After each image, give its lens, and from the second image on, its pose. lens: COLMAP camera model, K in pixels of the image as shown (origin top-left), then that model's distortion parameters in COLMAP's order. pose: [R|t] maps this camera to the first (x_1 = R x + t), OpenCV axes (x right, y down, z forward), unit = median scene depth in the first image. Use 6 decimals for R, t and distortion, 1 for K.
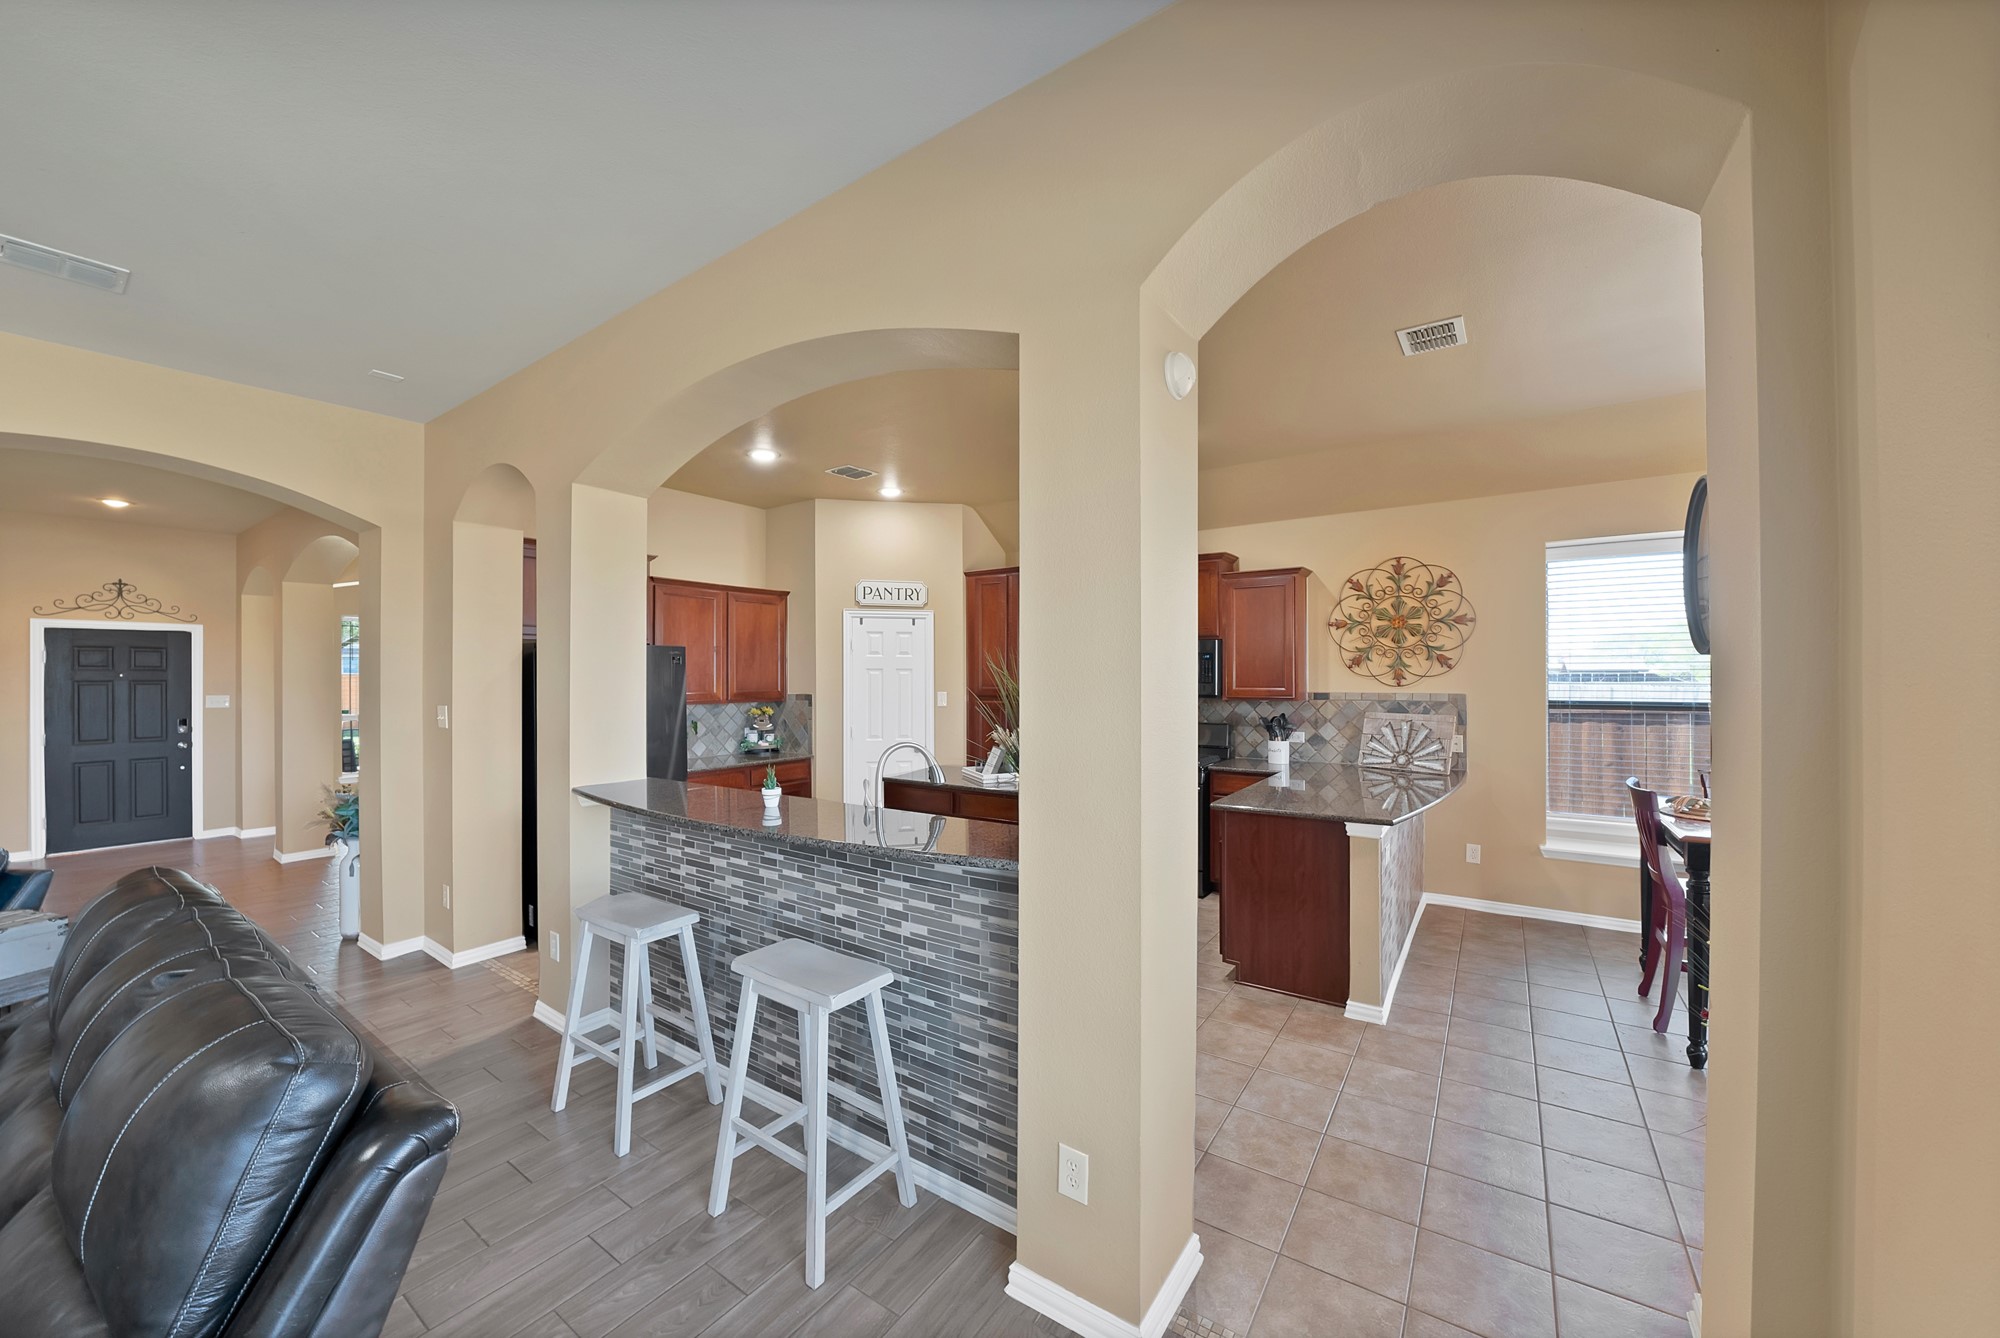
lens RADIAL K [[721.4, 0, 1005.7], [0, 721.4, 677.5], [0, 0, 1]] dist [-0.022404, 0.000350]
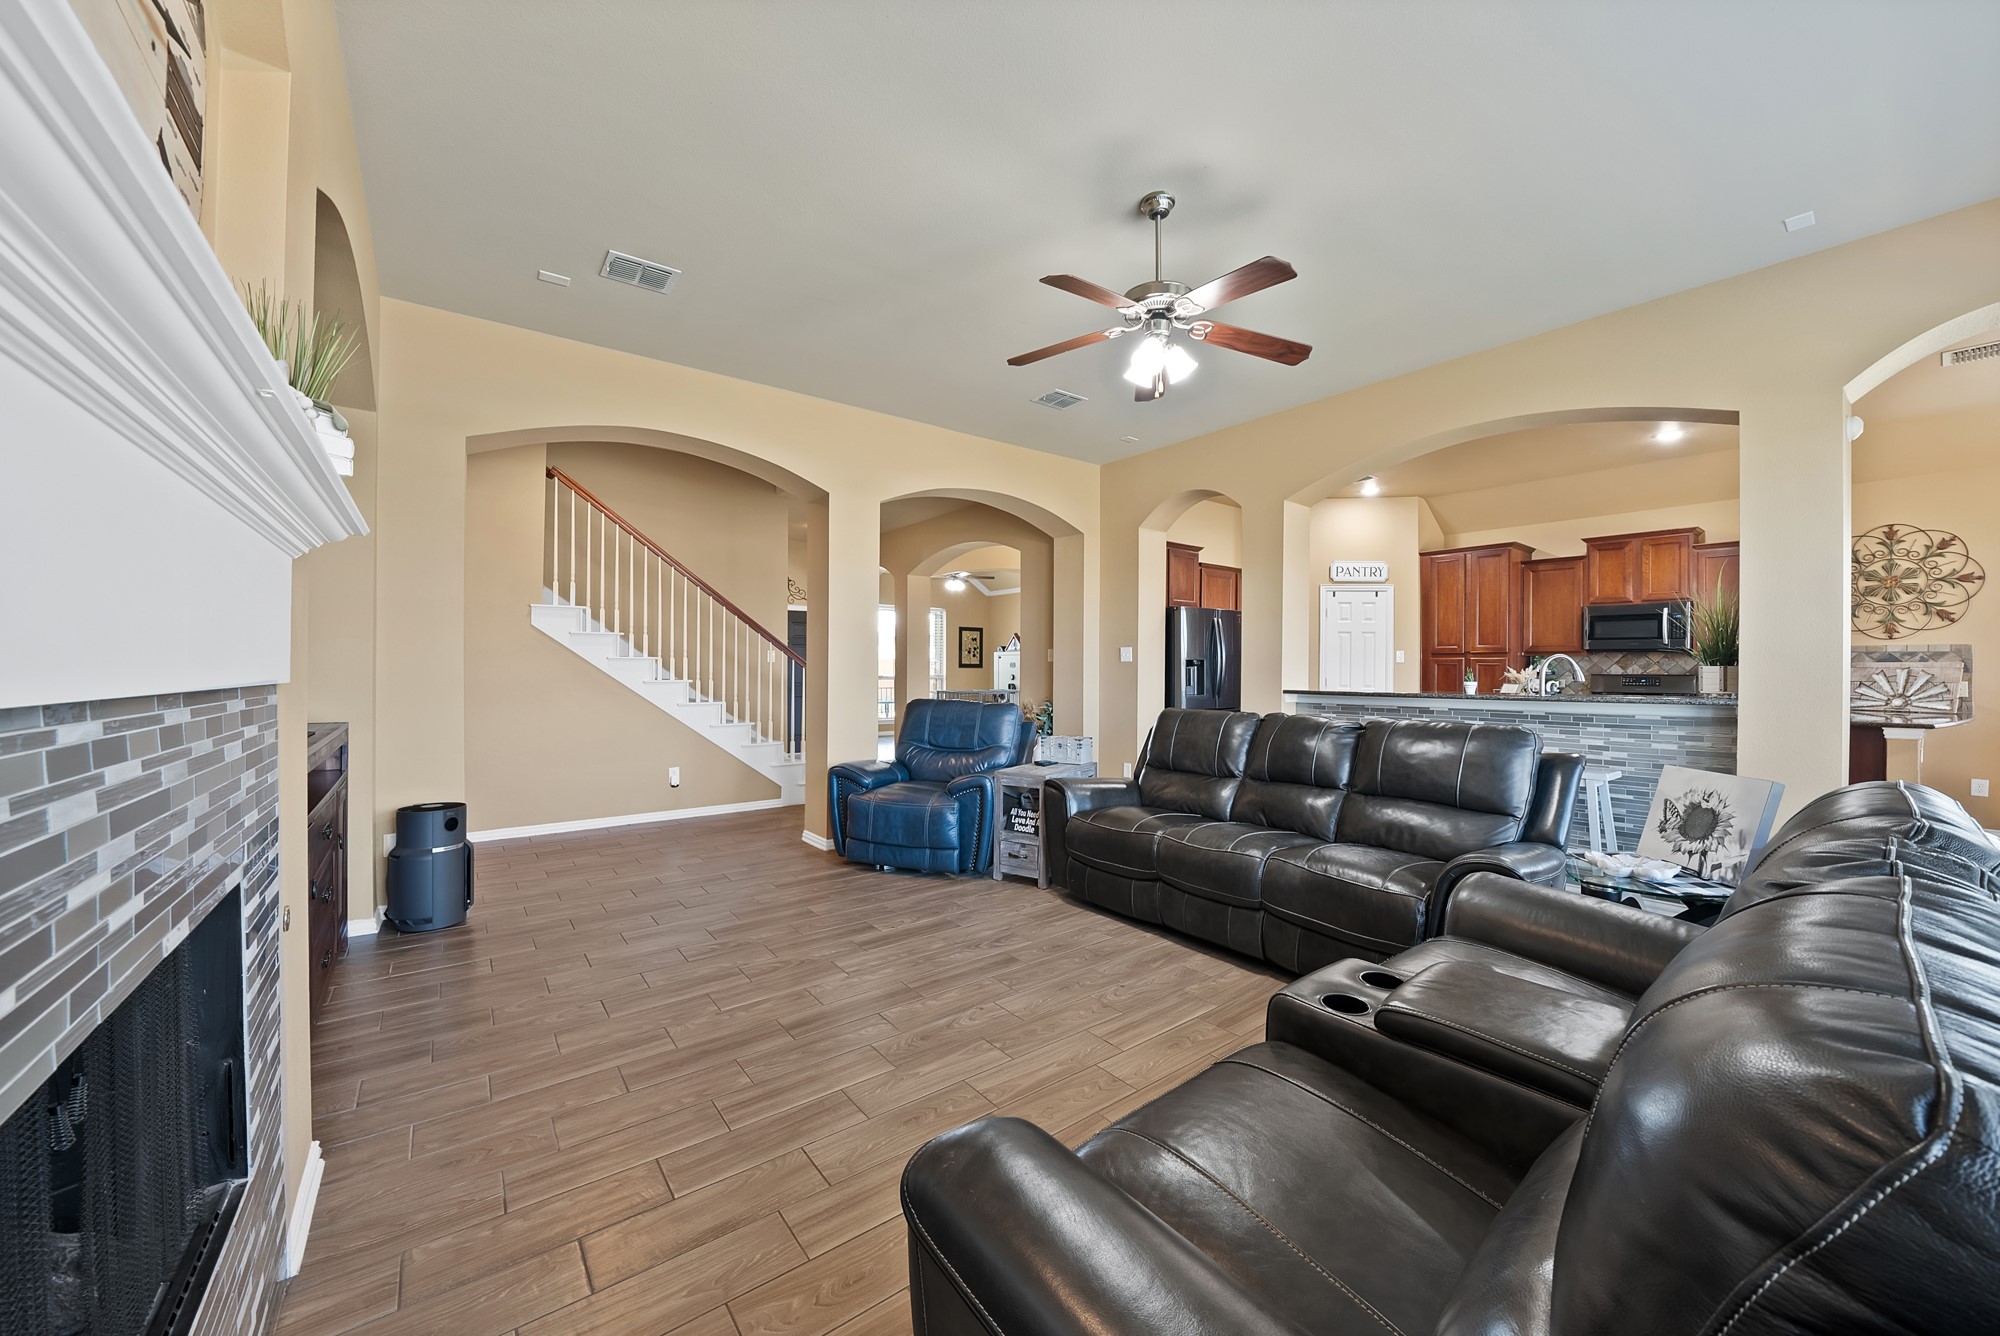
lens RADIAL K [[727.9, 0, 1004.3], [0, 727.9, 670.7], [0, 0, 1]] dist [-0.035421, 0.005121]
pose [[0.951187, 0.007957, -0.308513, -0.442661], [-0.006842, 0.999966, 0.004696, 0.066810], [0.308540, -0.002356, 0.951209, -0.475238]]
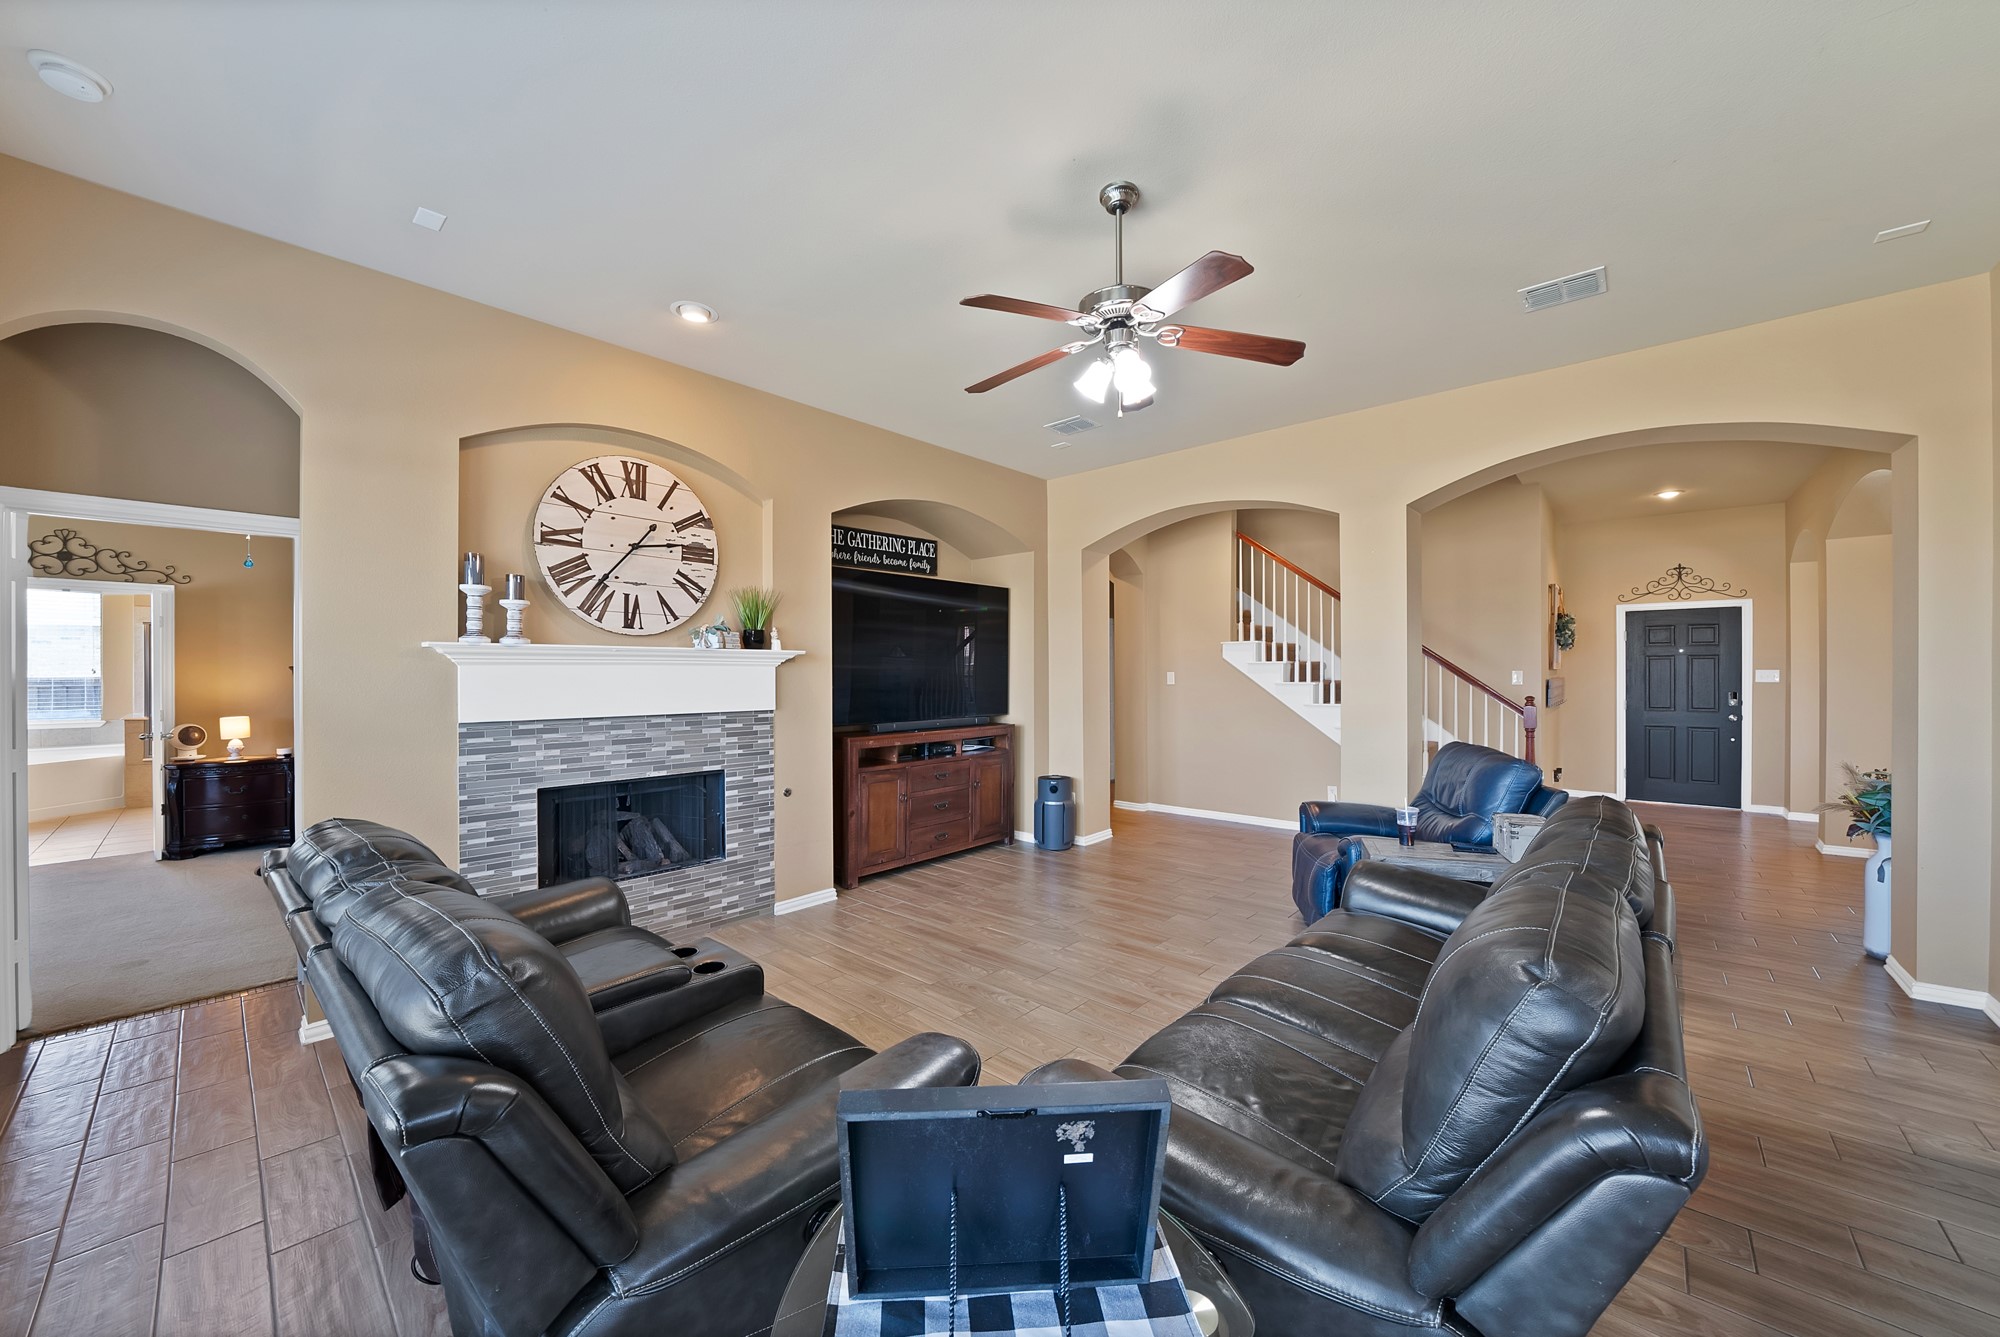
lens RADIAL K [[728.1, 0, 996.0], [0, 728.1, 672.9], [0, 0, 1]] dist [-0.028881, 0.003760]
pose [[-0.137563, 0.005859, -0.990476, 0.005956], [0.002082, 0.999982, 0.005626, 0.028856], [0.990491, -0.001288, -0.137573, 0.086762]]
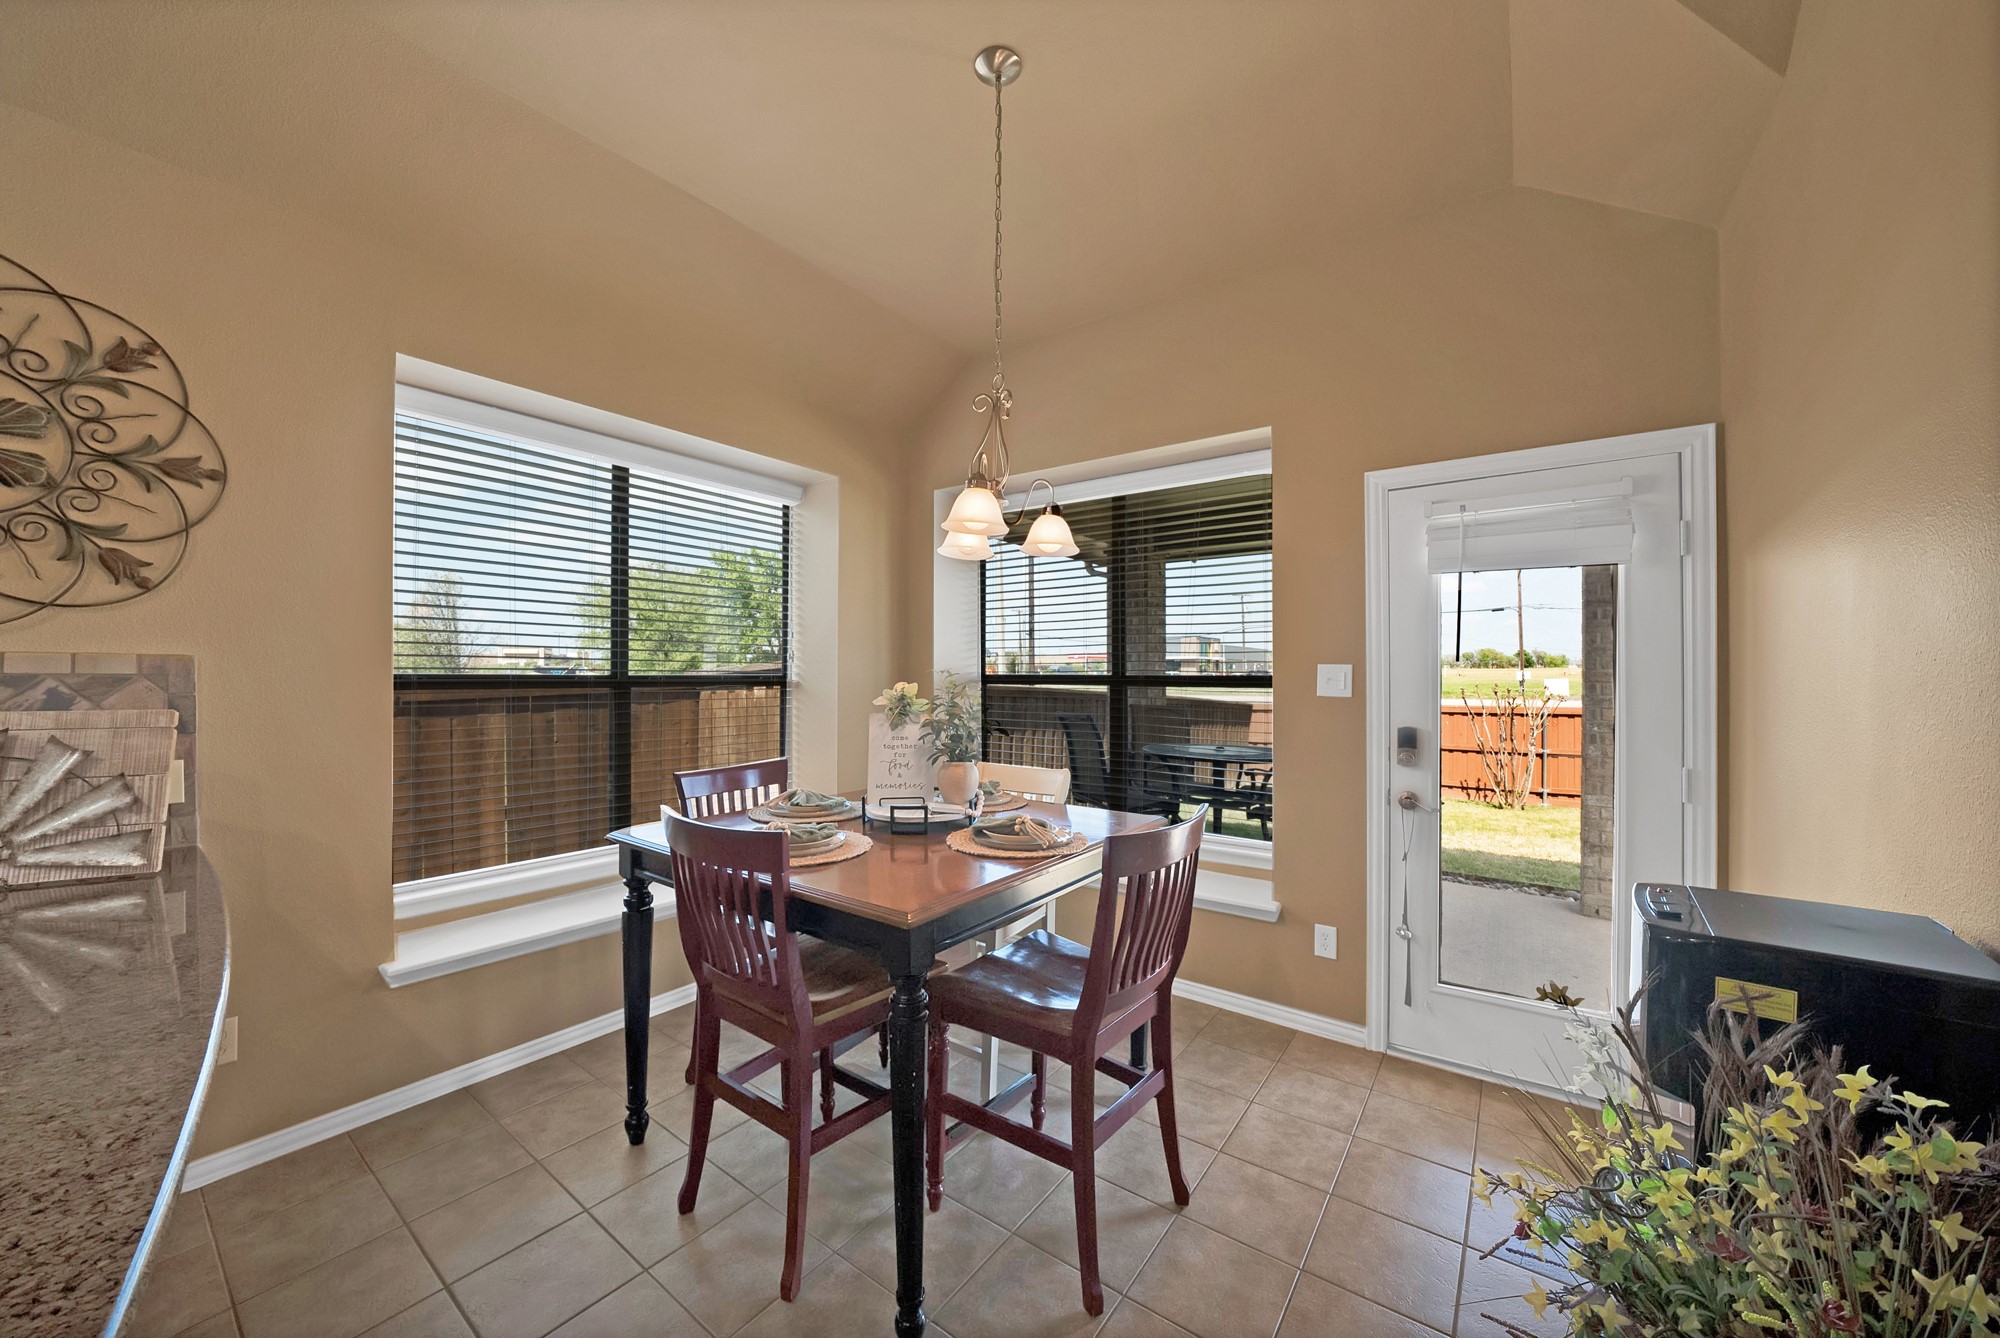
lens RADIAL K [[728.1, 0, 996.0], [0, 728.1, 673.4], [0, 0, 1]] dist [-0.028881, 0.003760]
pose [[0.035921, 0.006105, 0.999336, 0.253527], [-0.002549, 0.999979, -0.006017, 0.032784], [-0.999351, -0.002331, 0.035936, 0.514626]]
